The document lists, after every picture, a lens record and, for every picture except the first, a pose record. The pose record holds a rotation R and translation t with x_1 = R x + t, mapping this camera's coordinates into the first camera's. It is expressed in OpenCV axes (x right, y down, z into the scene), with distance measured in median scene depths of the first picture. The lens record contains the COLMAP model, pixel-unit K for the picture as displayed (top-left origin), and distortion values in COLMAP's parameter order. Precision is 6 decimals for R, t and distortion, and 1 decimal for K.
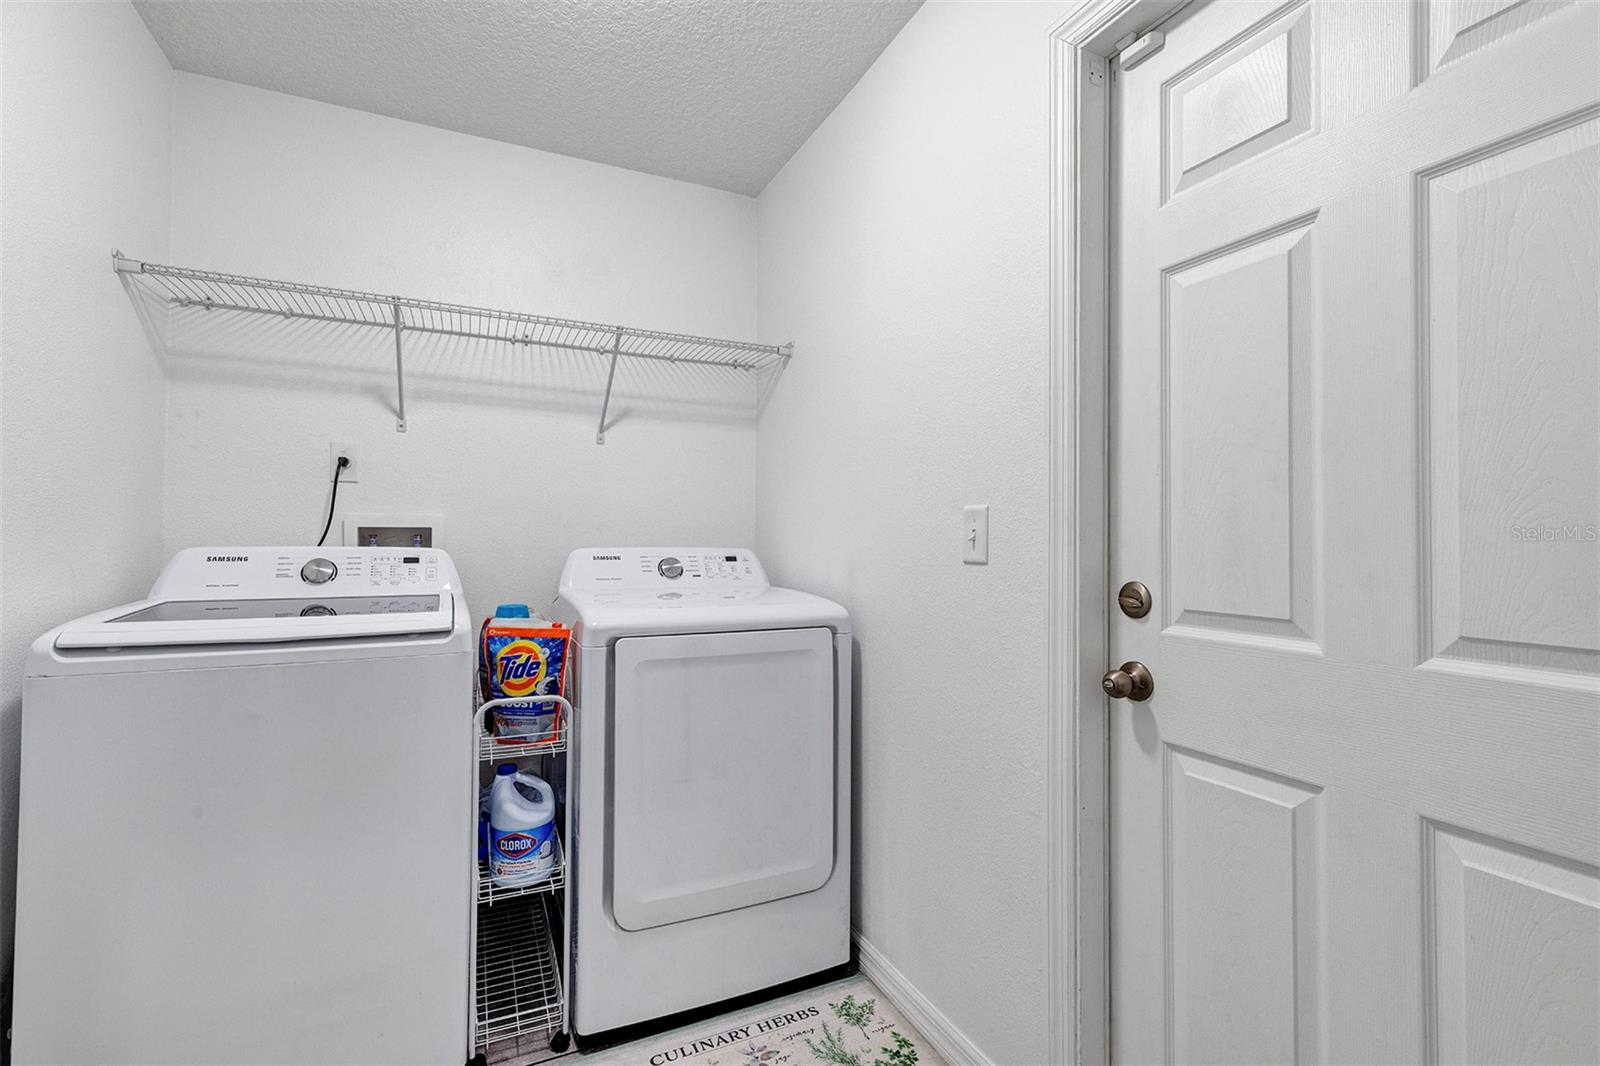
lens RADIAL K [[727.6, 0, 789.0], [0, 727.6, 529.8], [0, 0, 1]] dist [0.009143, 0.000355]
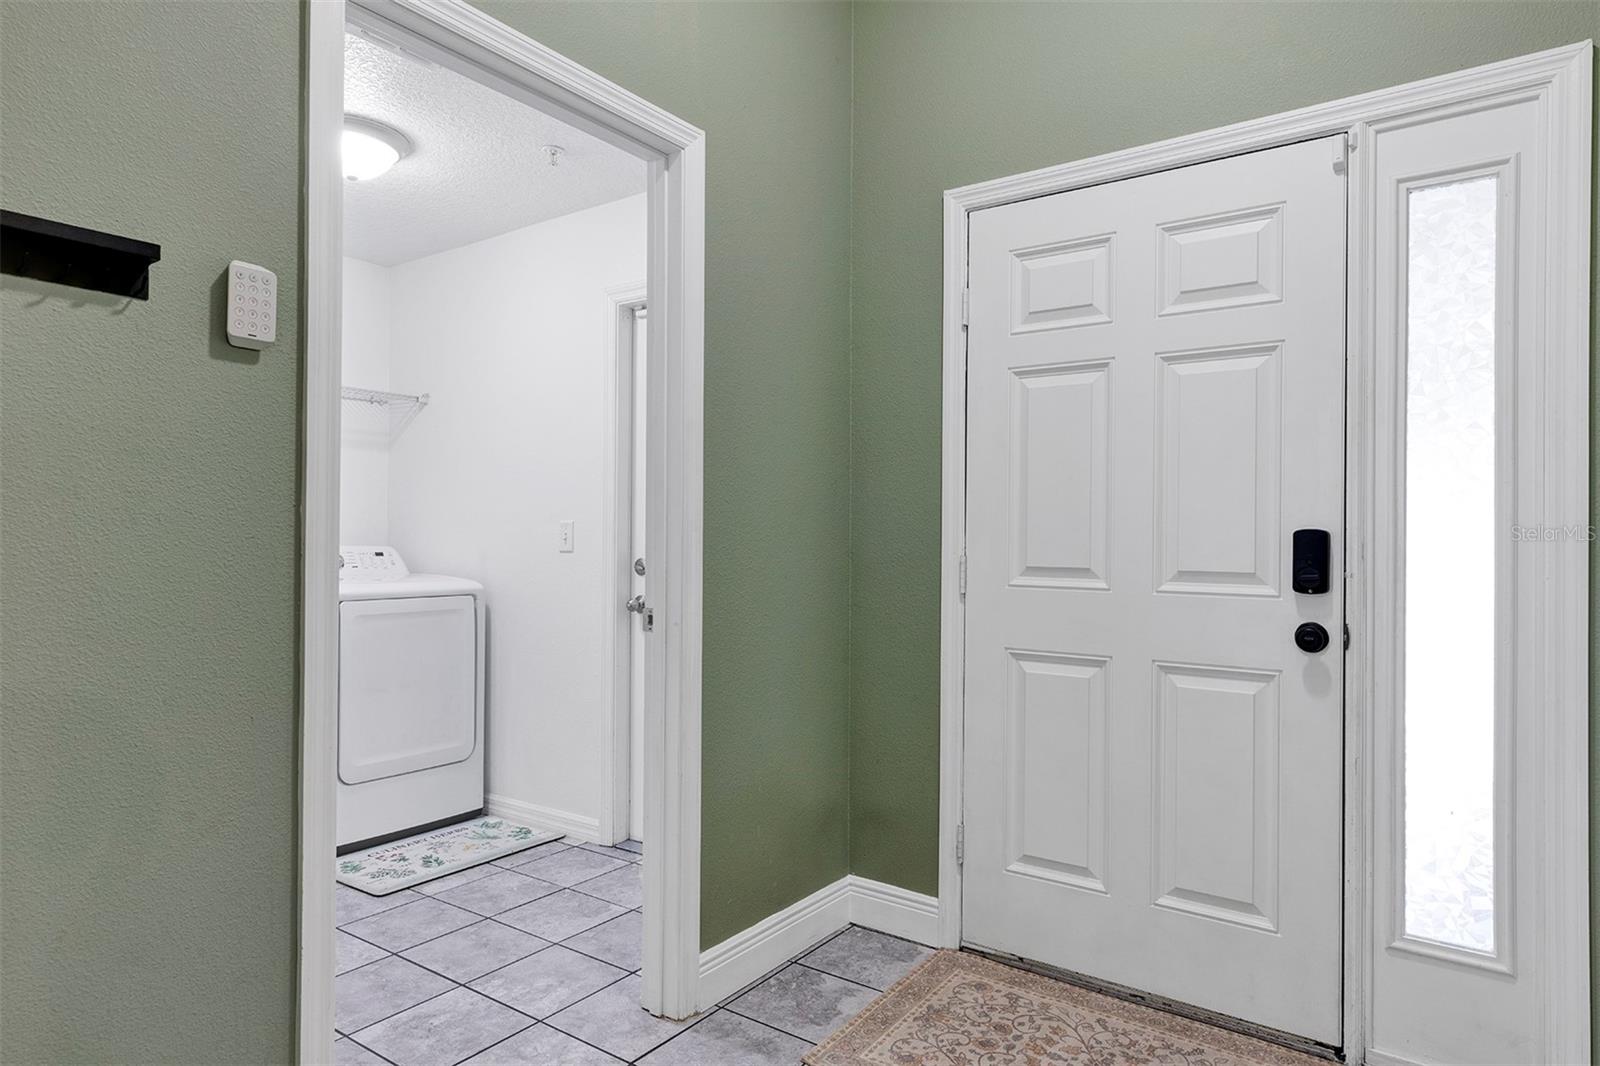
lens RADIAL K [[937.3, 0, 796.6], [0, 937.3, 533.1], [0, 0, 1]] dist [0.000844, 0.000219]
pose [[0.871279, 0.003971, 0.490772, -0.340250], [-0.005541, 0.999983, 0.001746, -0.007657], [-0.490757, -0.004240, 0.871286, -1.148013]]
